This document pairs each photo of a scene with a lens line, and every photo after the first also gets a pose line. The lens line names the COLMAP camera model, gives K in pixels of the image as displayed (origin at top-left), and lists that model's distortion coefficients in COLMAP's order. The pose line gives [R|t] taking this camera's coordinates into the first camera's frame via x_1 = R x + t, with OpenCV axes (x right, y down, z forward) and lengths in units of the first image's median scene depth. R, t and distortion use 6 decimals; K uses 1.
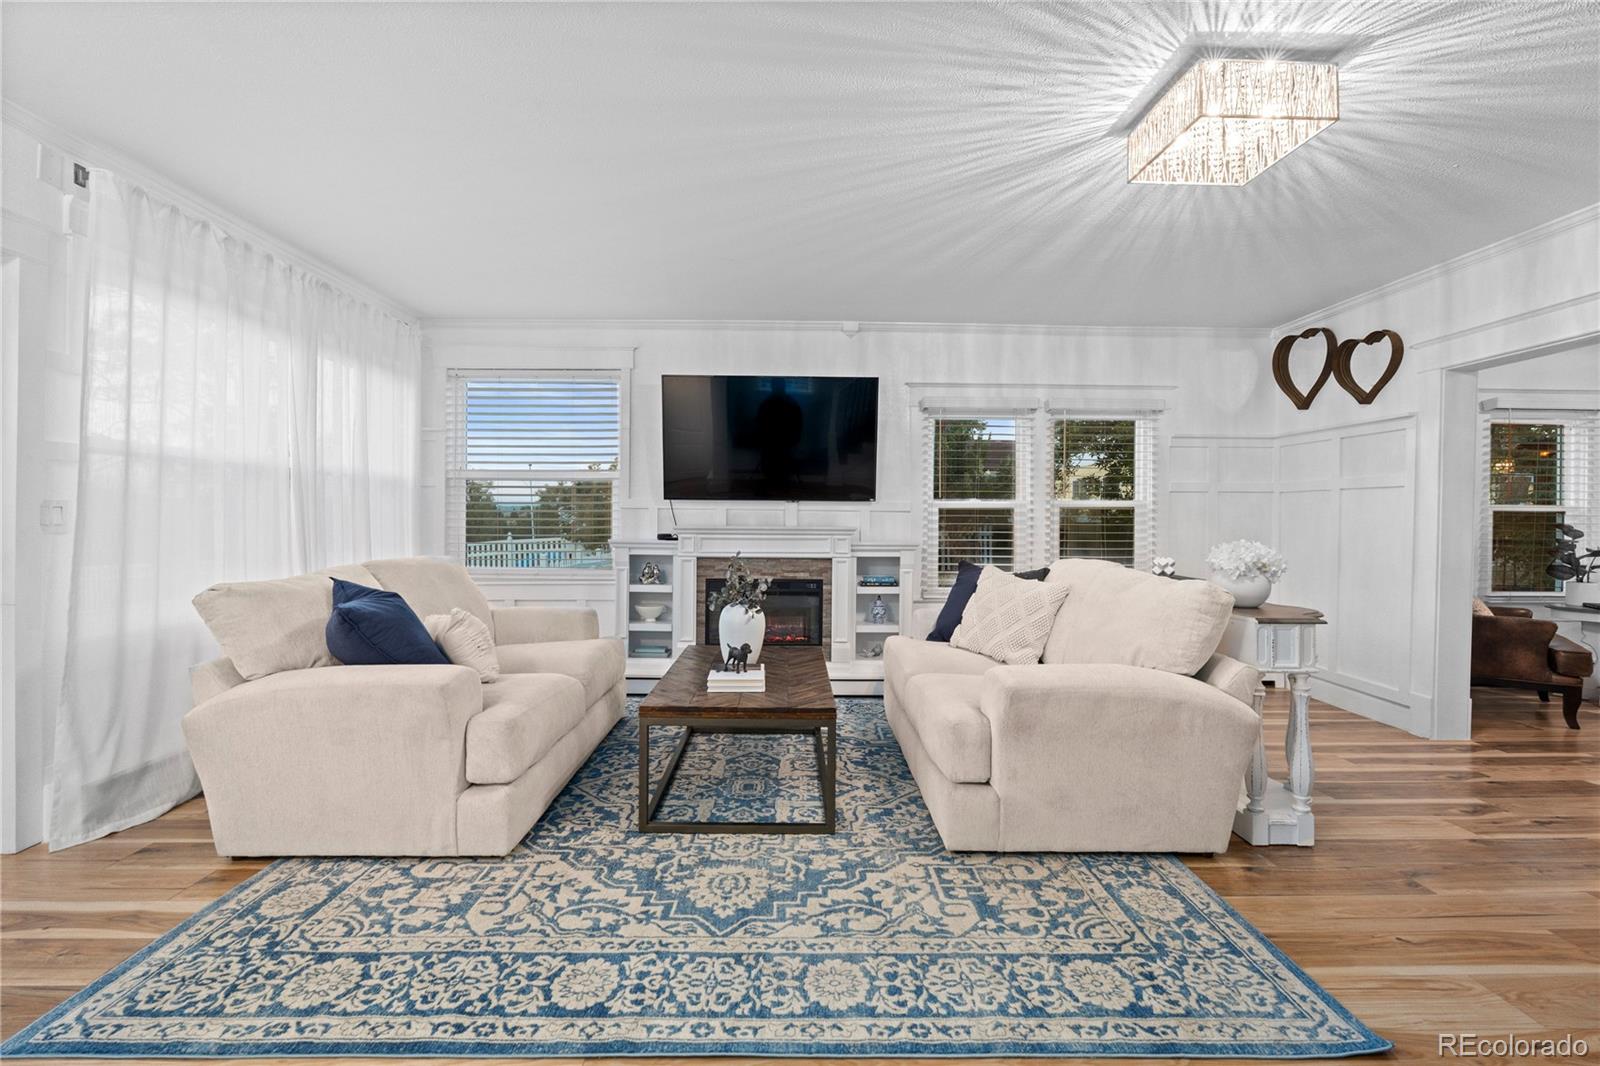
lens RADIAL K [[718.0, 0, 801.0], [0, 718.0, 524.1], [0, 0, 1]] dist [-0.007913, -0.000444]
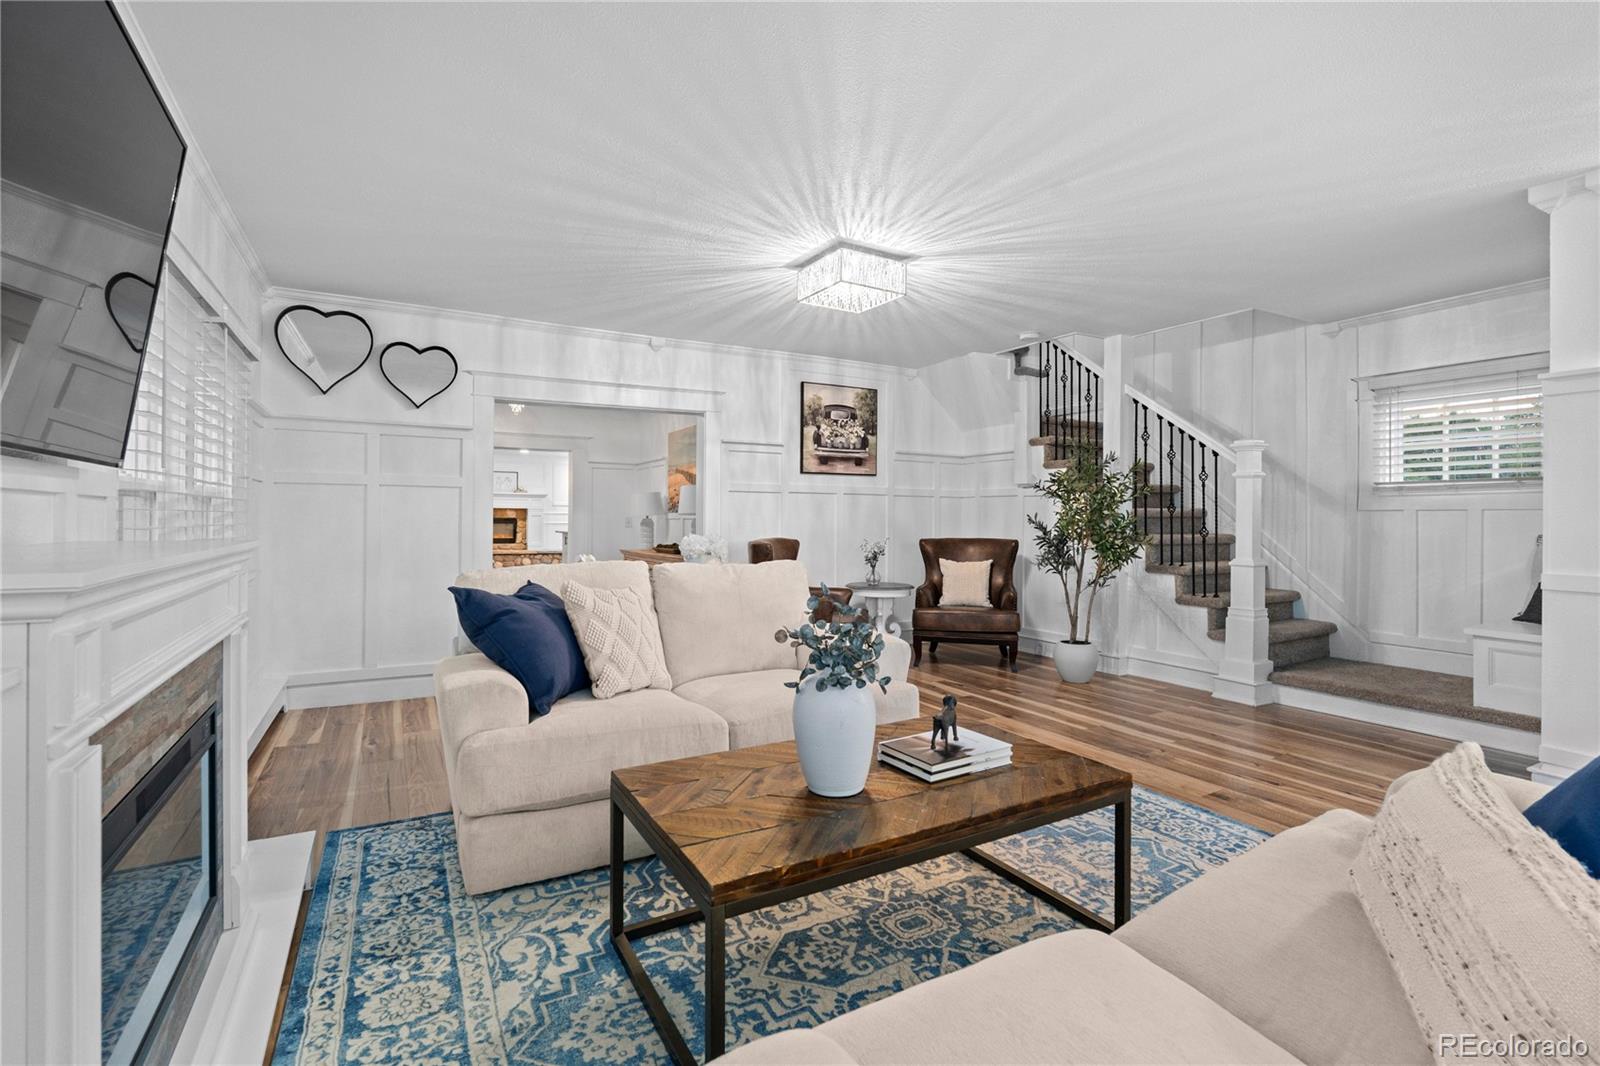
lens RADIAL K [[718.0, 0, 797.9], [0, 718.0, 519.9], [0, 0, 1]] dist [-0.007913, -0.000444]
pose [[-0.484816, -0.011810, 0.874537, -0.610597], [0.003917, 0.999869, 0.015675, -0.020219], [-0.874608, 0.011025, -0.484706, 1.437929]]
